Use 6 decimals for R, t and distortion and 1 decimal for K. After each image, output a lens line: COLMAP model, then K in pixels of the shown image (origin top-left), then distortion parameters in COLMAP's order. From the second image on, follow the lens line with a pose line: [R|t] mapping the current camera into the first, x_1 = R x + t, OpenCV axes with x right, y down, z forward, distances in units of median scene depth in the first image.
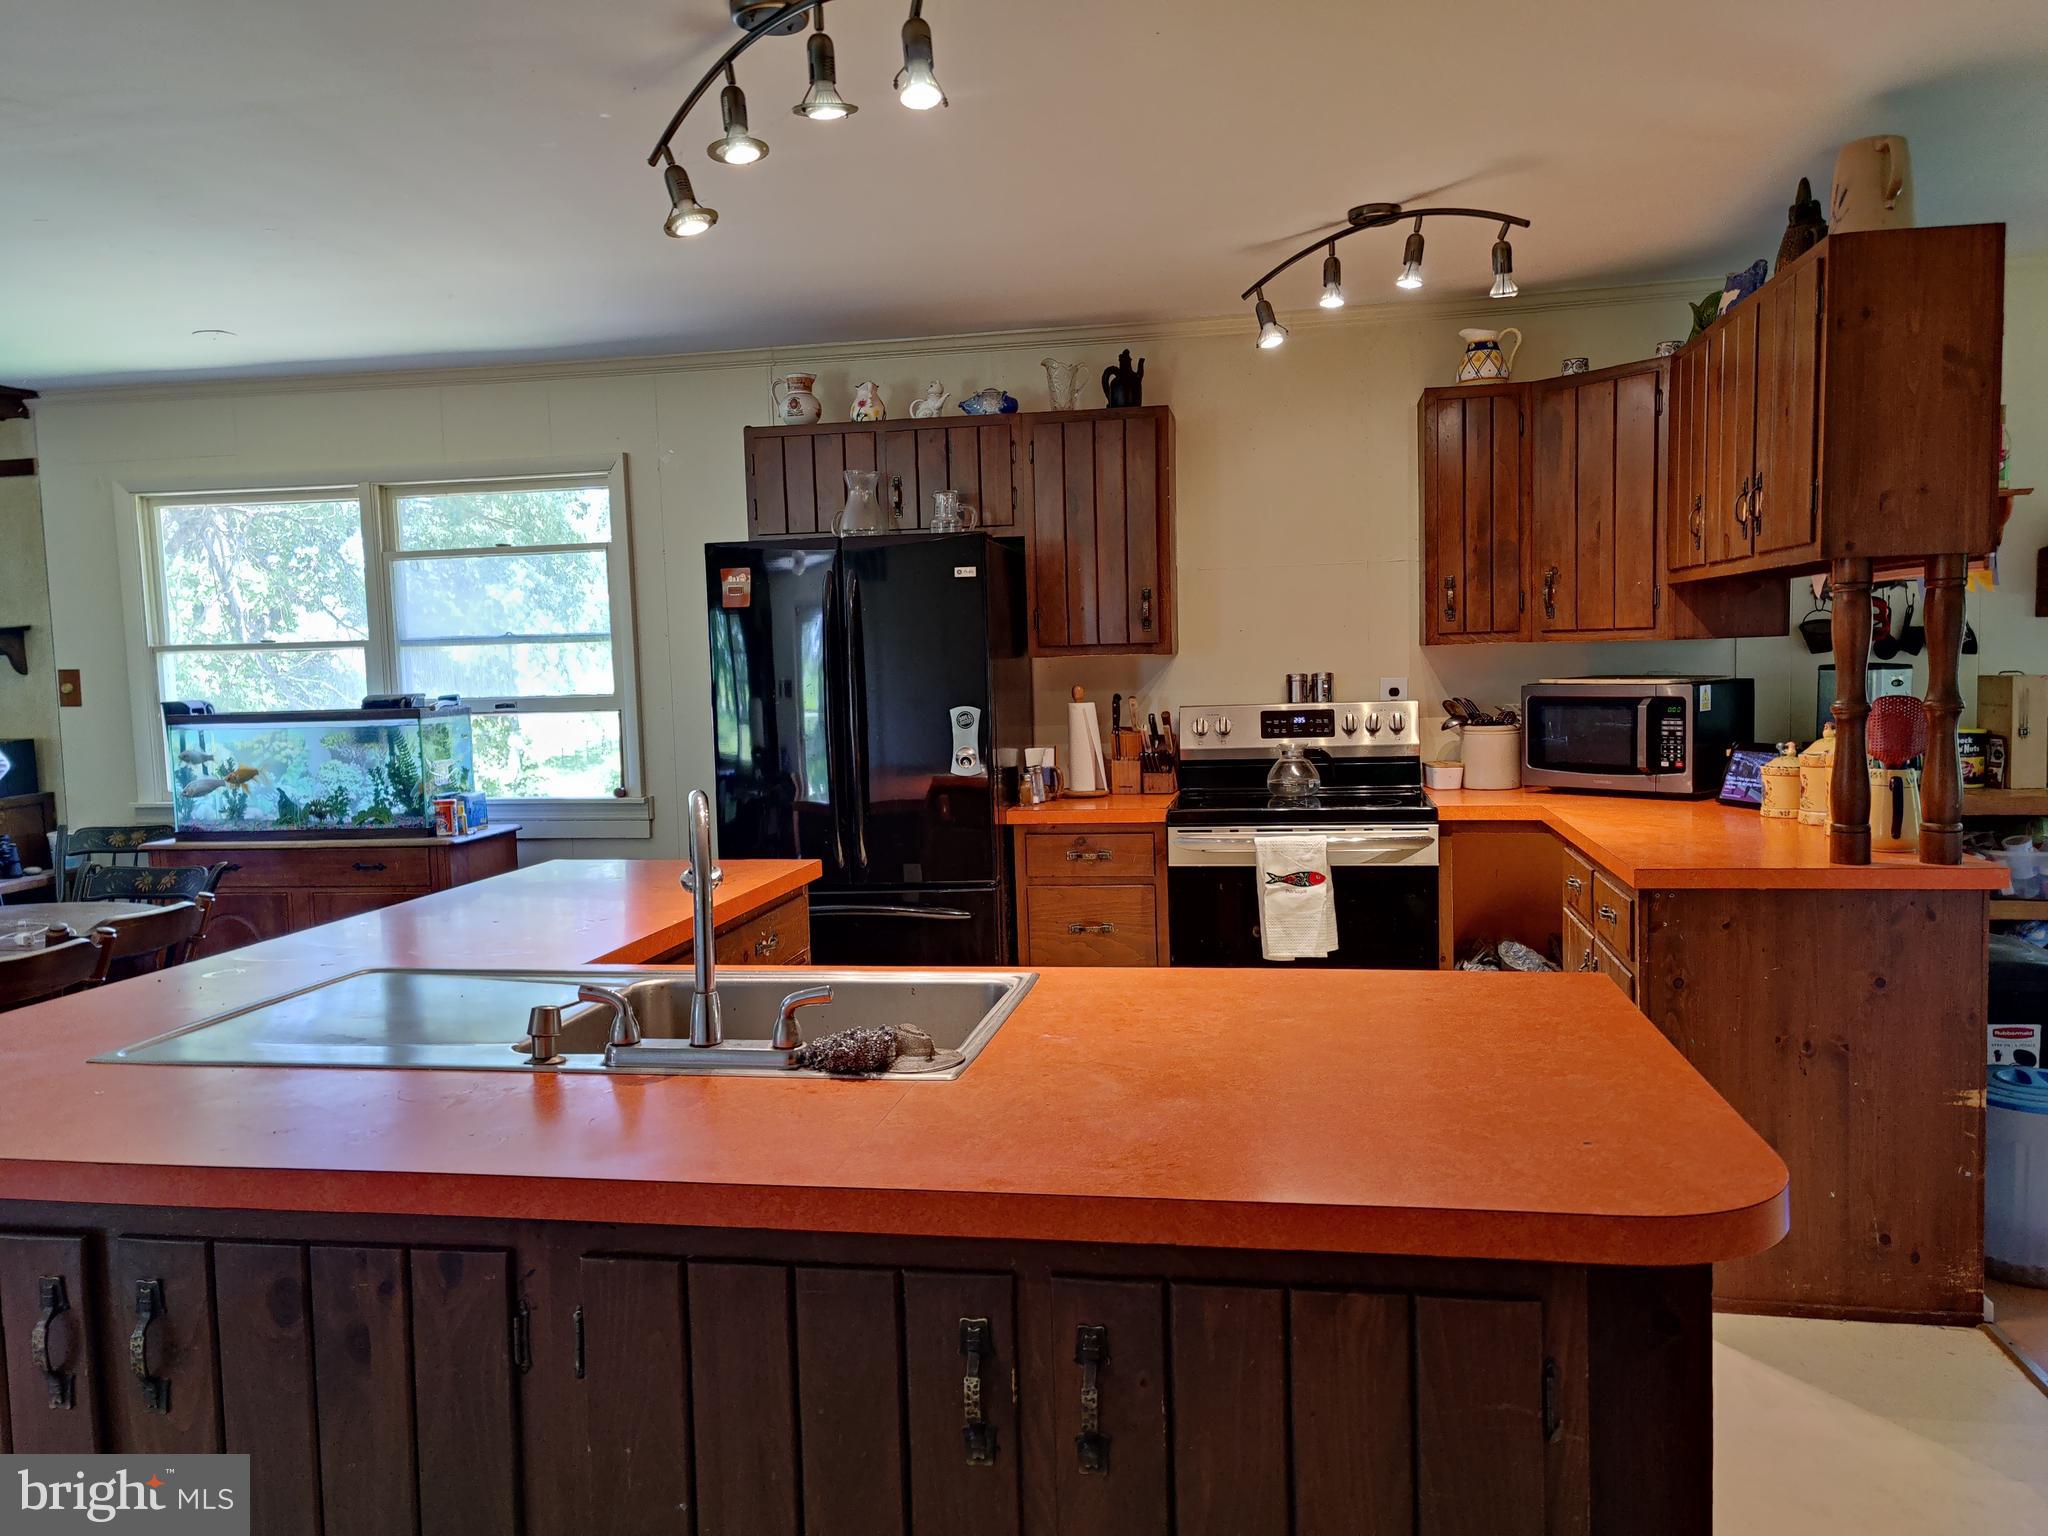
lens RADIAL K [[1514.8, 0, 1018.6], [0, 1514.8, 783.7], [0, 0, 1]] dist [0.045066, -0.020364]
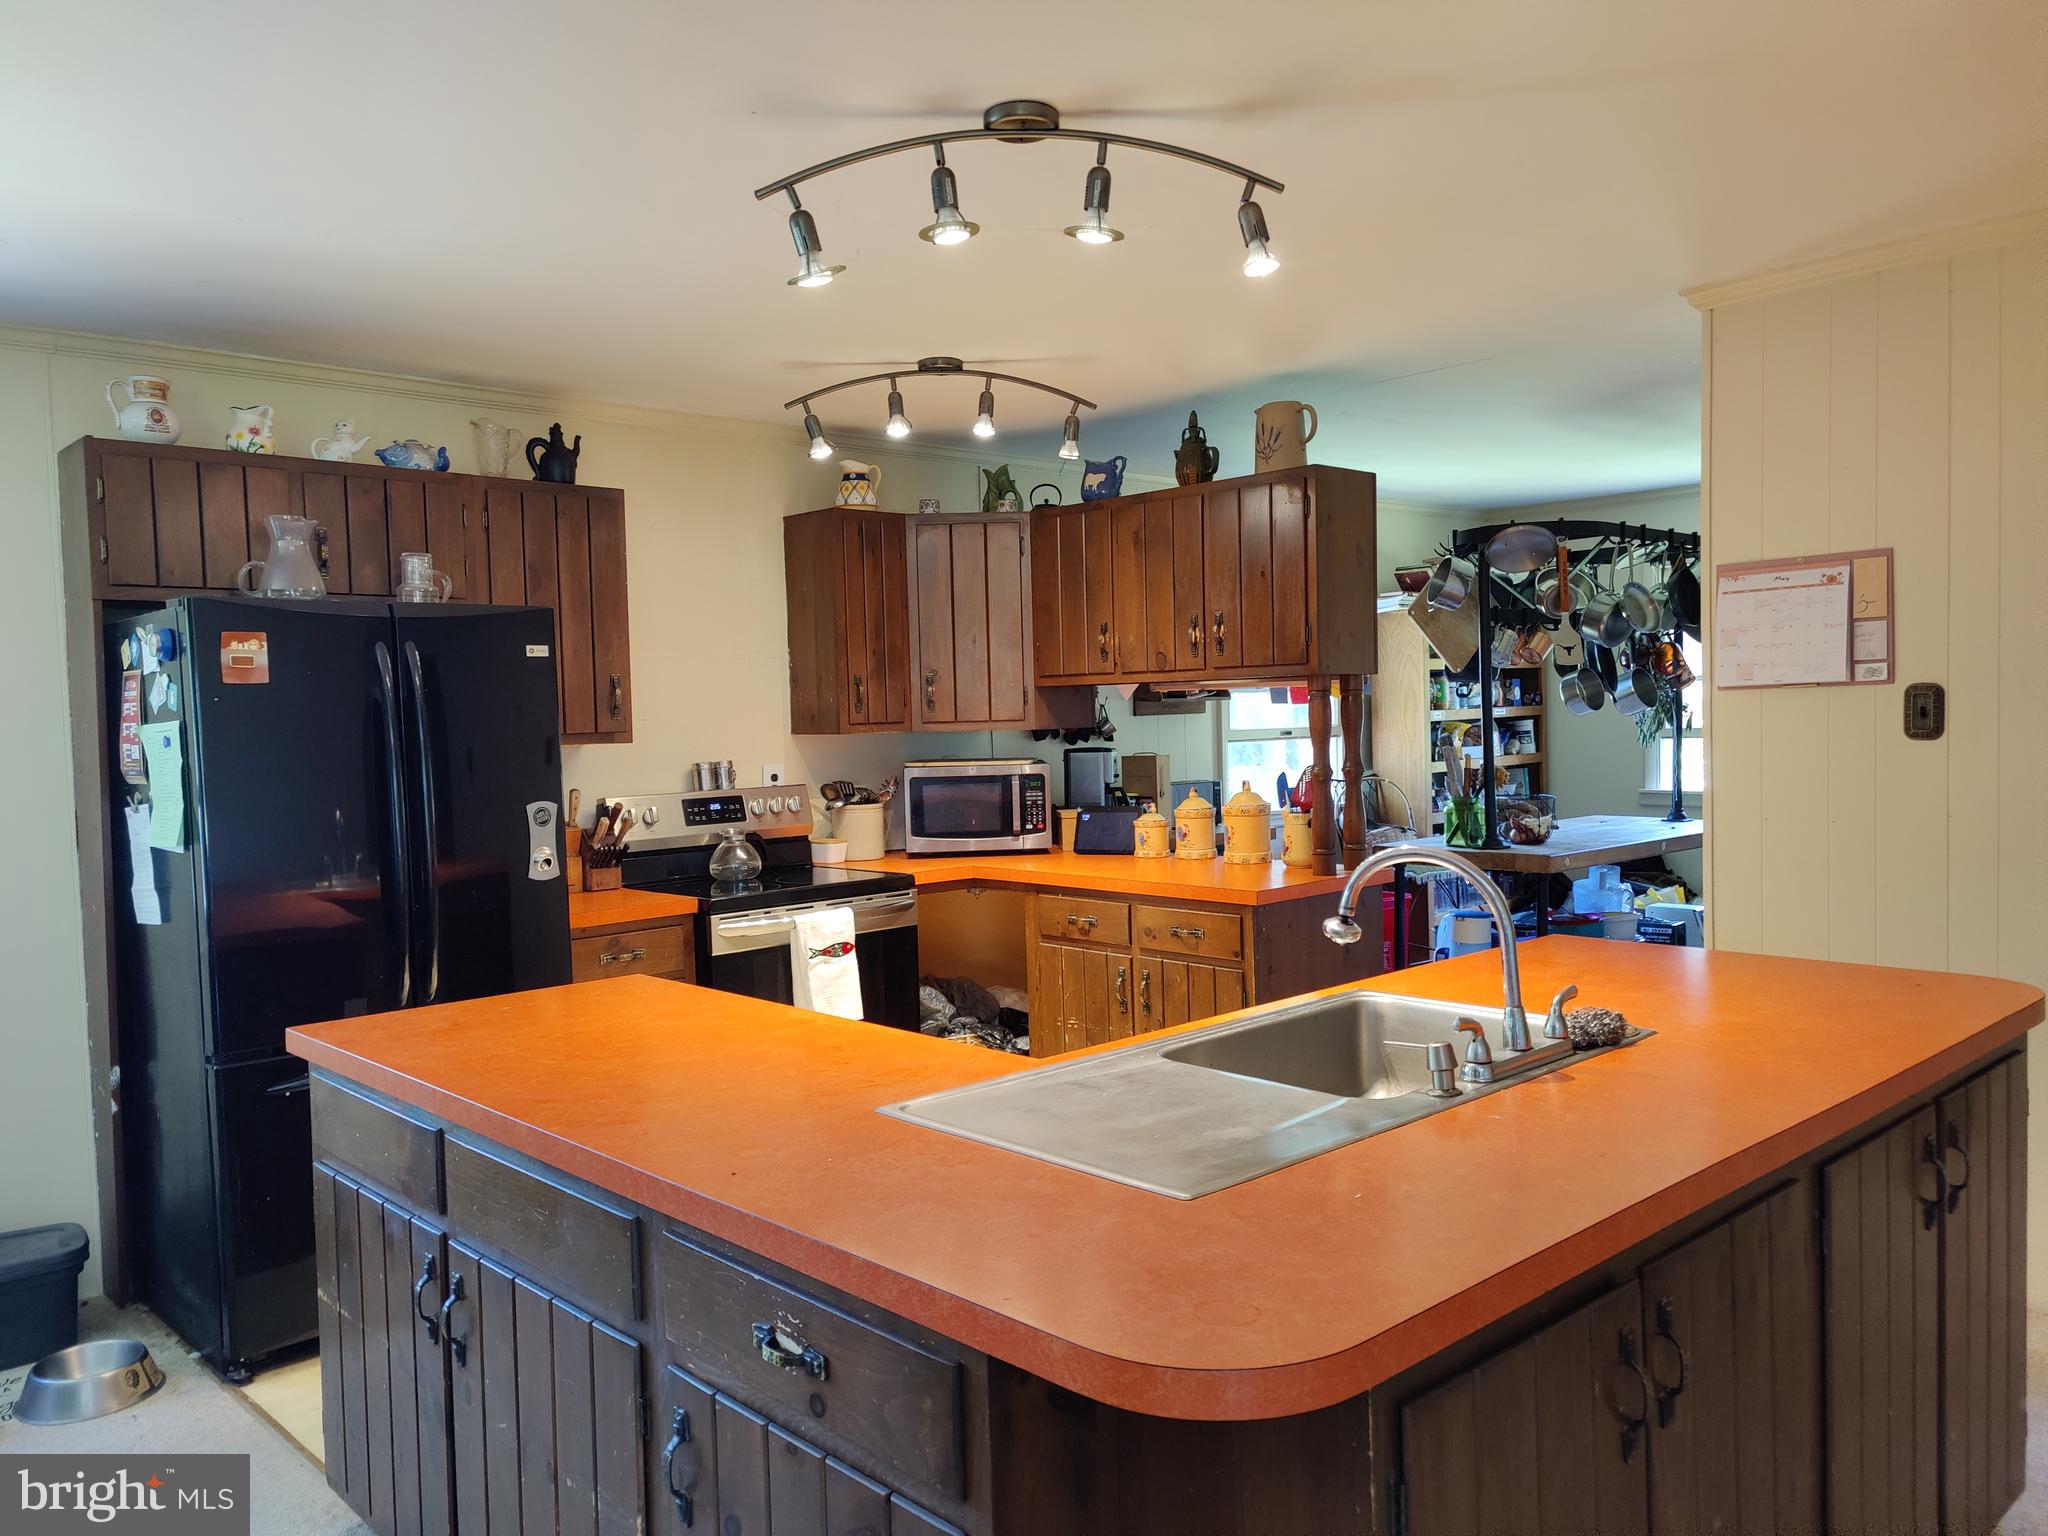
lens RADIAL K [[1515.8, 0, 1036.6], [0, 1515.8, 787.5], [0, 0, 1]] dist [0.046636, 0.000531]
pose [[0.589707, -0.028890, 0.807100, -0.533016], [0.079602, 0.996573, -0.022489, -0.014815], [-0.803685, 0.077509, 0.589986, 0.220349]]
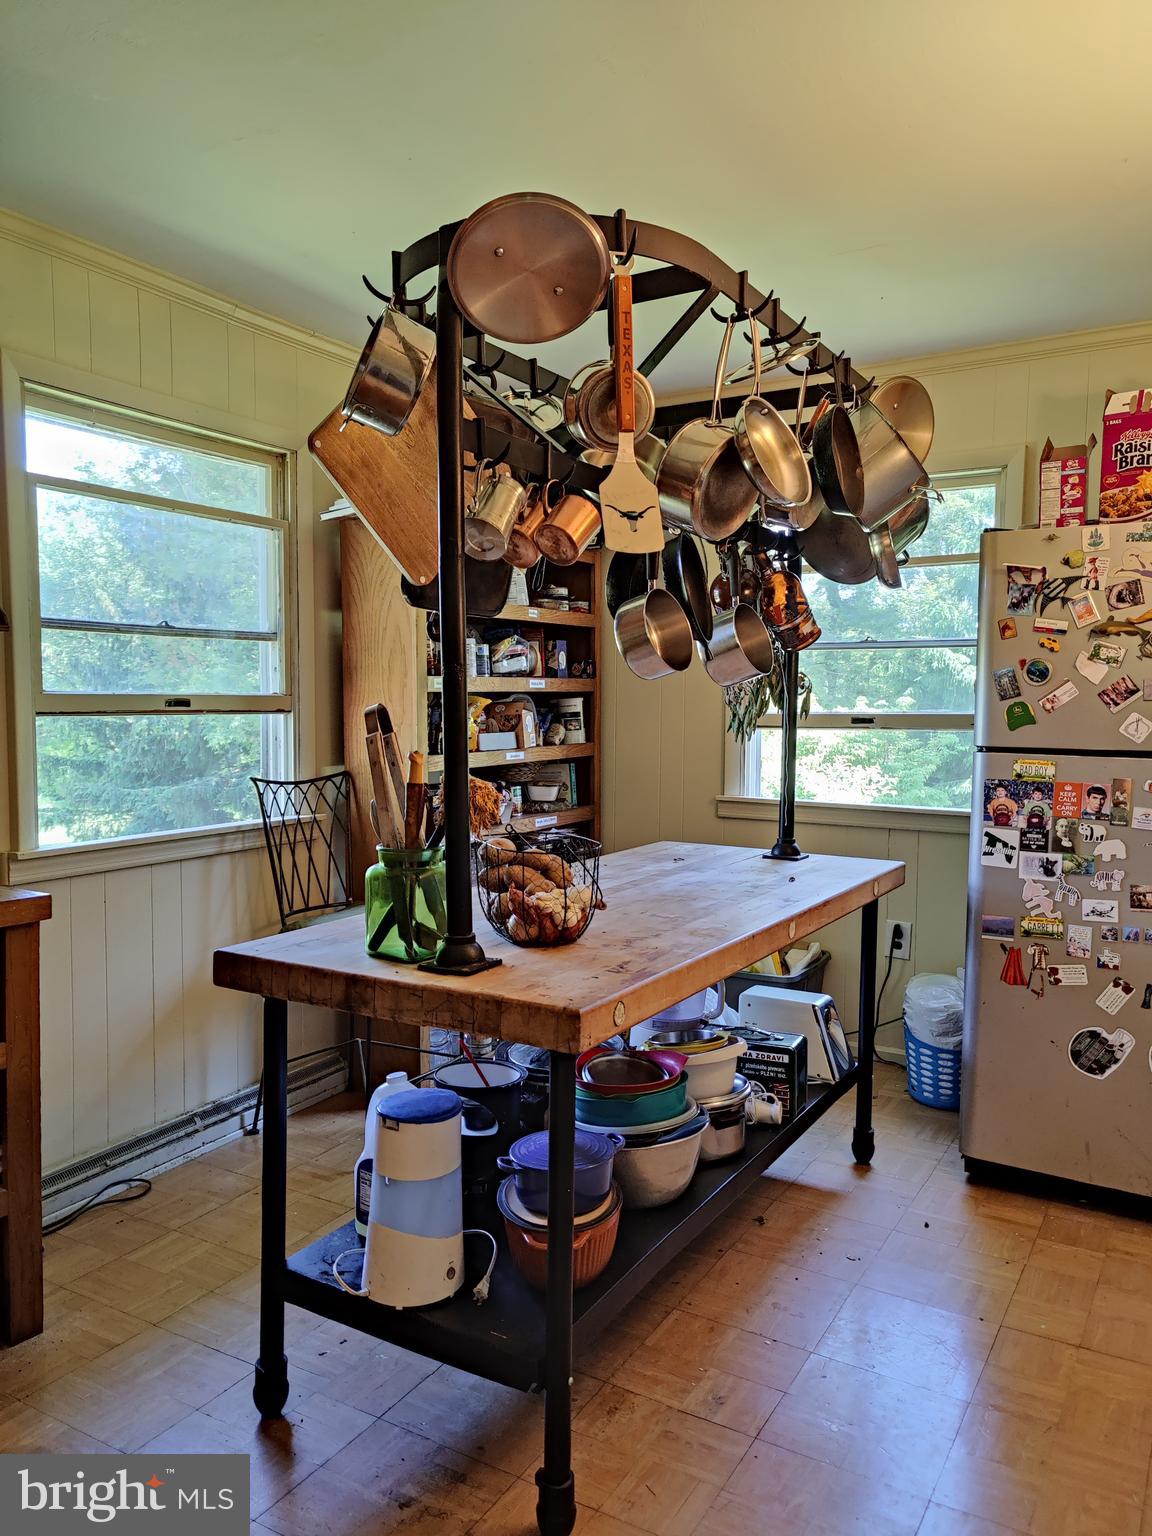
lens RADIAL K [[1136.8, 0, 576.4], [0, 1136.8, 772.5], [0, 0, 1]] dist [0.046636, 0.000531]
pose [[0.336229, -0.032979, 0.941203, 0.300343], [0.066509, 0.997723, 0.011200, -0.034979], [-0.939429, 0.058833, 0.337656, 0.471504]]
